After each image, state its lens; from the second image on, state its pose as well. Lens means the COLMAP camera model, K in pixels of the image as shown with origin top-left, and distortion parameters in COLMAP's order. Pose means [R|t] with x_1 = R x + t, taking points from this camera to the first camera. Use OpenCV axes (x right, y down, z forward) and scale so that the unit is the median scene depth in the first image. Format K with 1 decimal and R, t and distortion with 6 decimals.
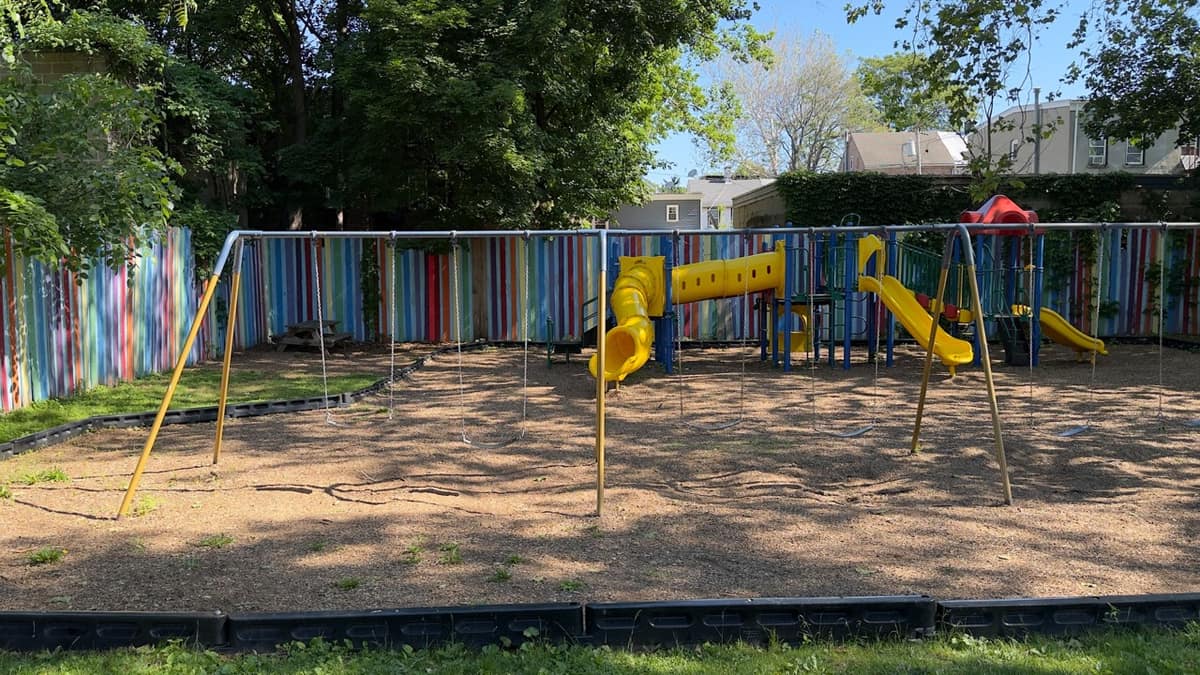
lens RADIAL K [[1034.3, 0, 600.0], [0, 1034.3, 337.5], [0, 0, 1]] dist [0.015966, 0.000901]
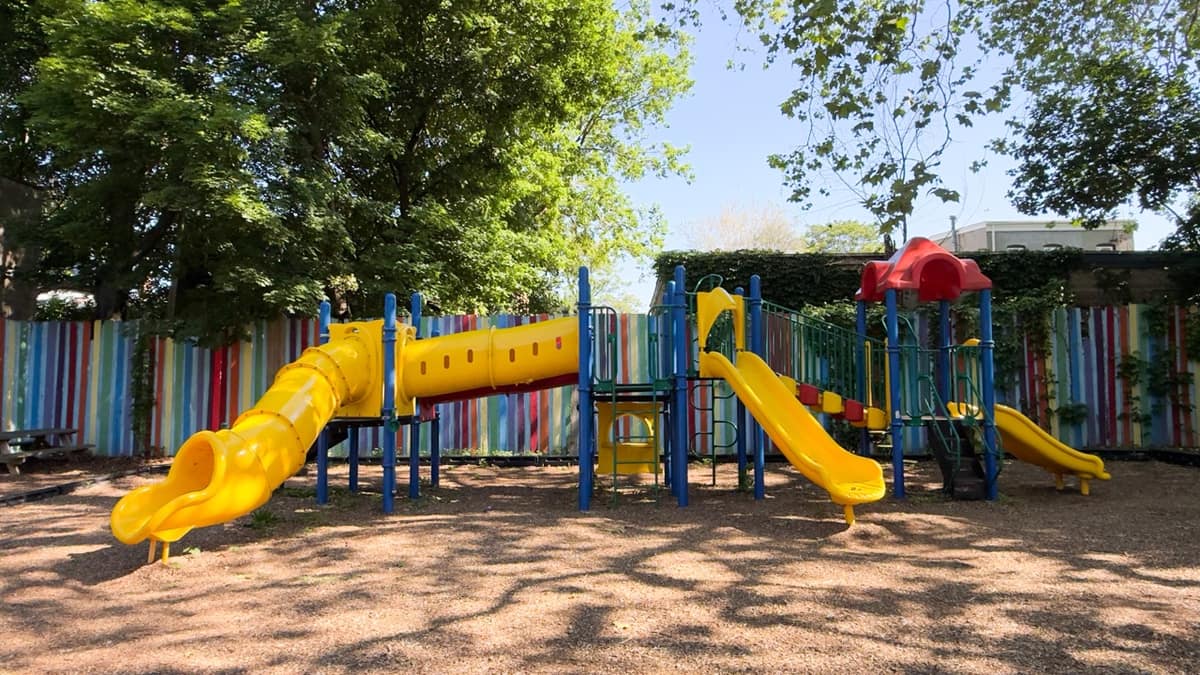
lens RADIAL K [[770.4, 0, 600.0], [0, 770.4, 337.5], [0, 0, 1]] dist [0.000378, 0.000021]
pose [[0.999365, -0.004999, -0.035279, 0.159638], [-0.000109, 0.989676, -0.143325, -0.001426], [0.035632, 0.143238, 0.989047, 0.414640]]
